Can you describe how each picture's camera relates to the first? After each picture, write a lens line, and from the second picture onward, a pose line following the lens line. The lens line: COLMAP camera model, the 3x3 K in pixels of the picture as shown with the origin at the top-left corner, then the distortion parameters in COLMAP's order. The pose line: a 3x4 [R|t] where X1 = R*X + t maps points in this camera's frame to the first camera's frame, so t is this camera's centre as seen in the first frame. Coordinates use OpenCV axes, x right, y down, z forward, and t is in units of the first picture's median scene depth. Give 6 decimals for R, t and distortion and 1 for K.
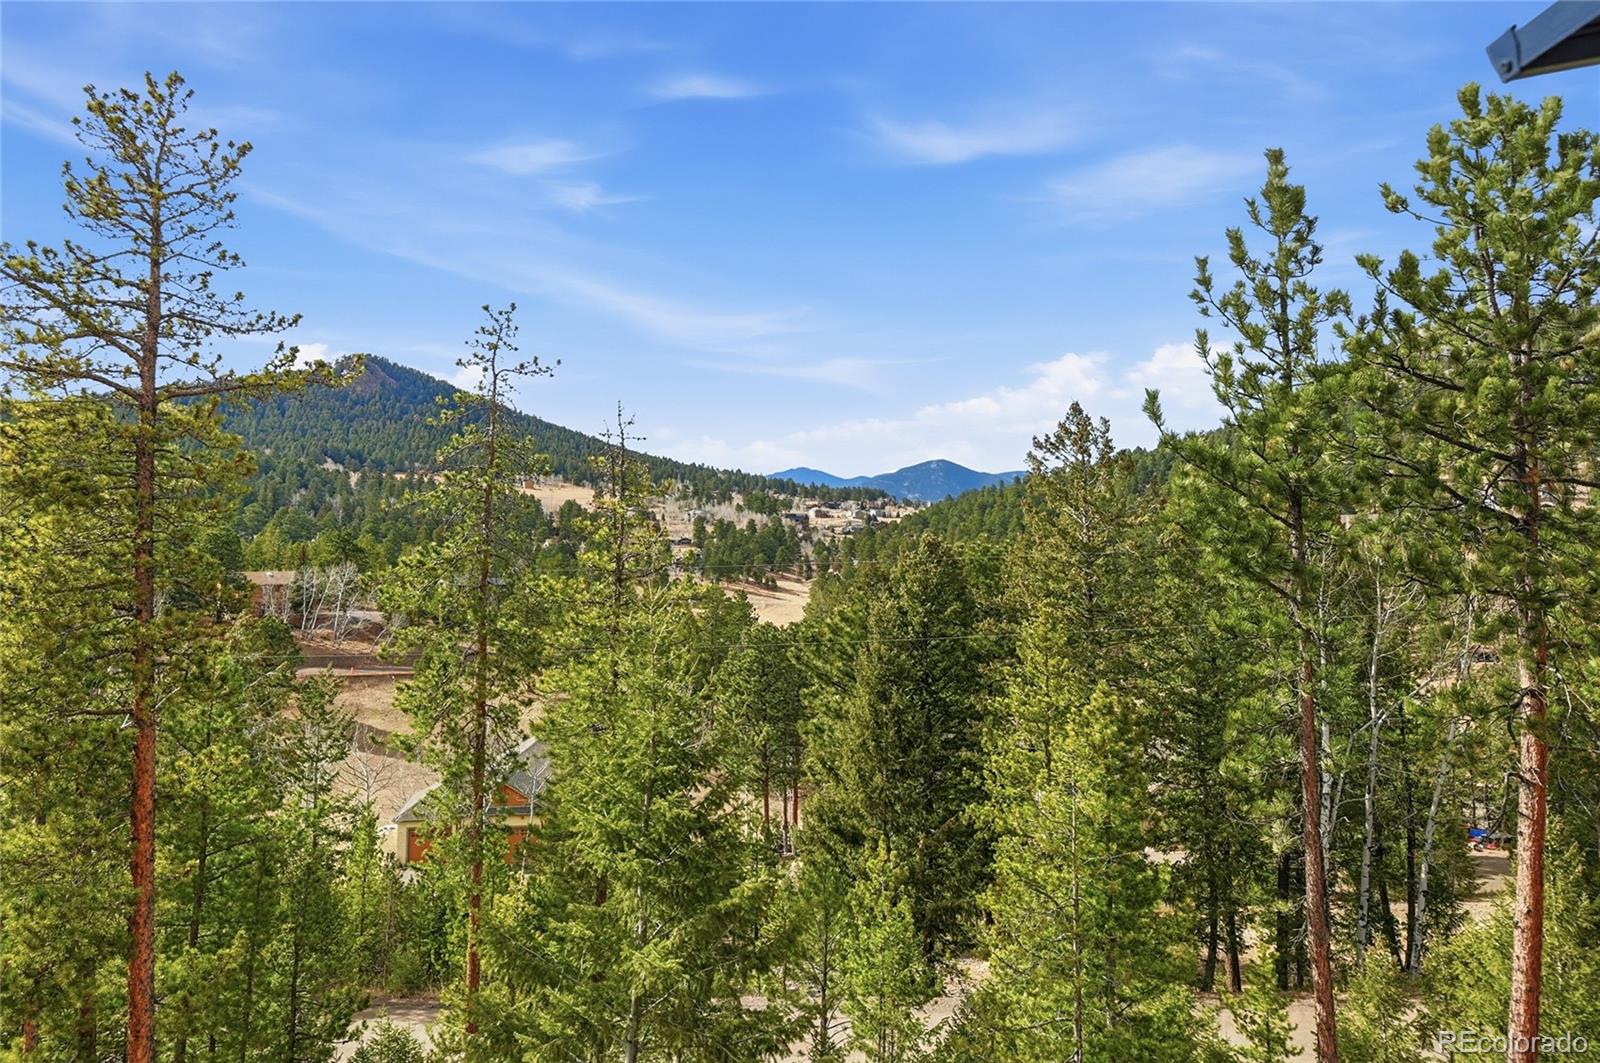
lens RADIAL K [[1176.3, 0, 788.4], [0, 1176.3, 448.8], [0, 0, 1]] dist [-0.011688, -0.003549]
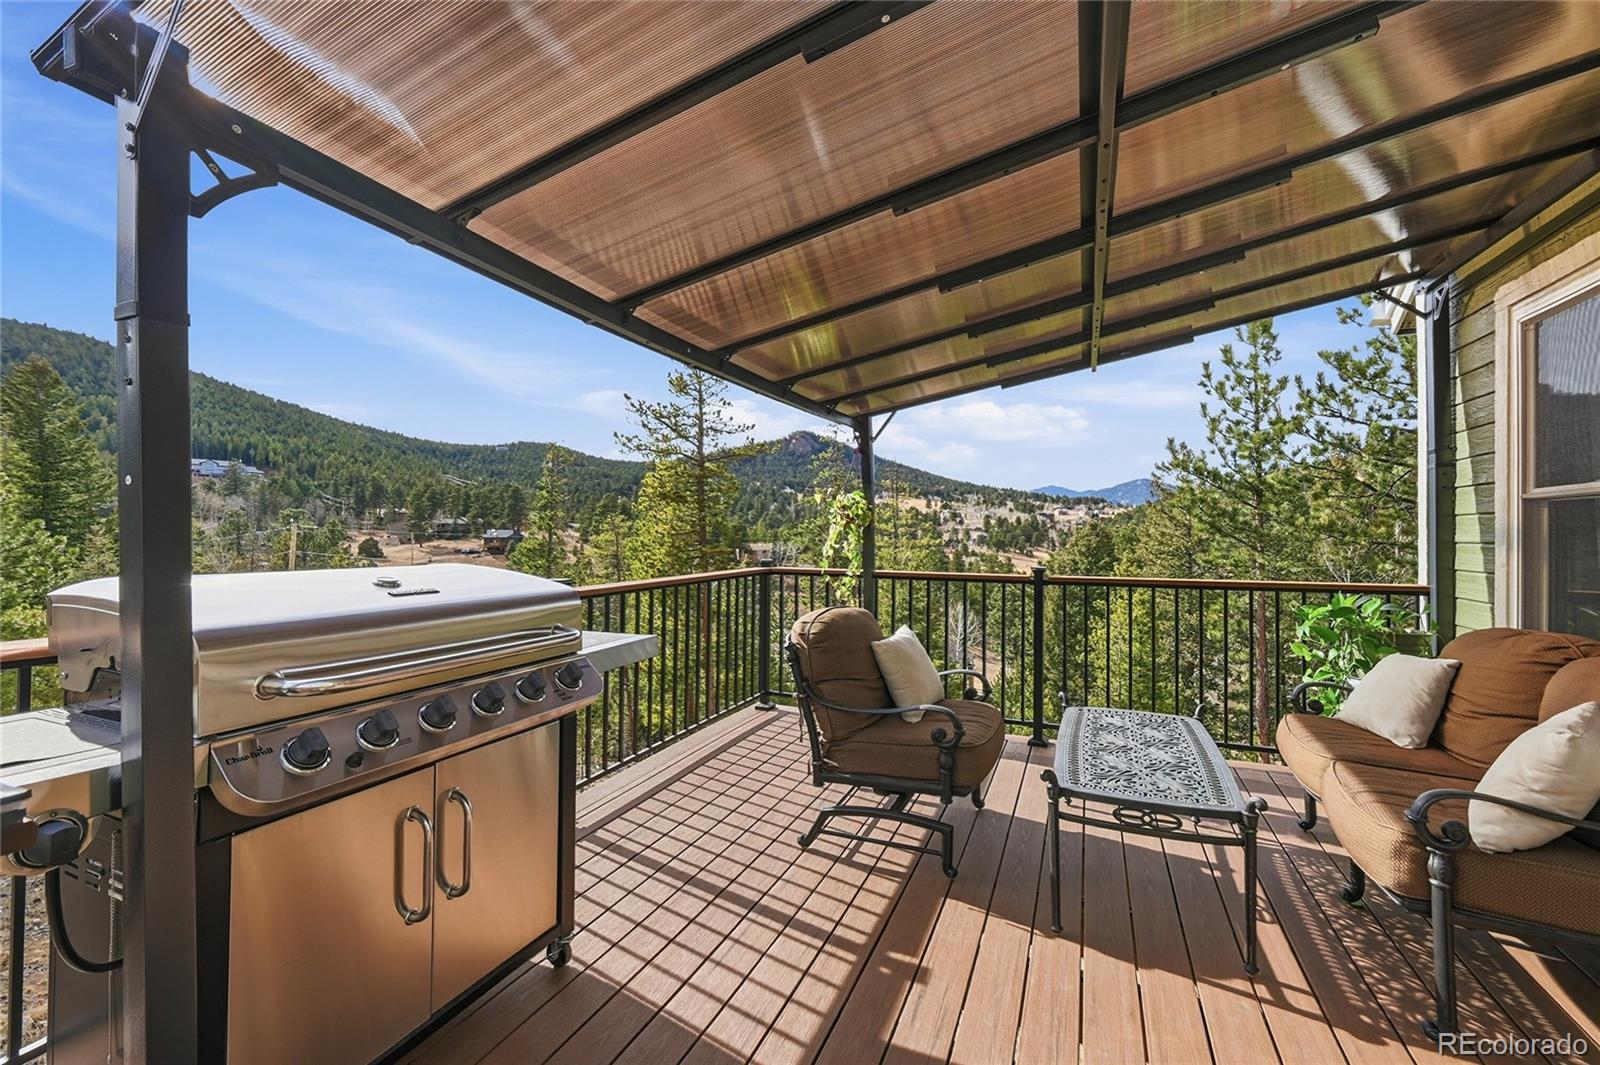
lens RADIAL K [[648.3, 0, 804.1], [0, 648.3, 535.3], [0, 0, 1]] dist [0.012851, 0.000025]
pose [[0.940029, 0.003683, -0.341076, 0.113780], [0.026306, 0.996181, 0.083259, 0.005273], [0.340080, -0.087238, 0.936341, -0.200001]]
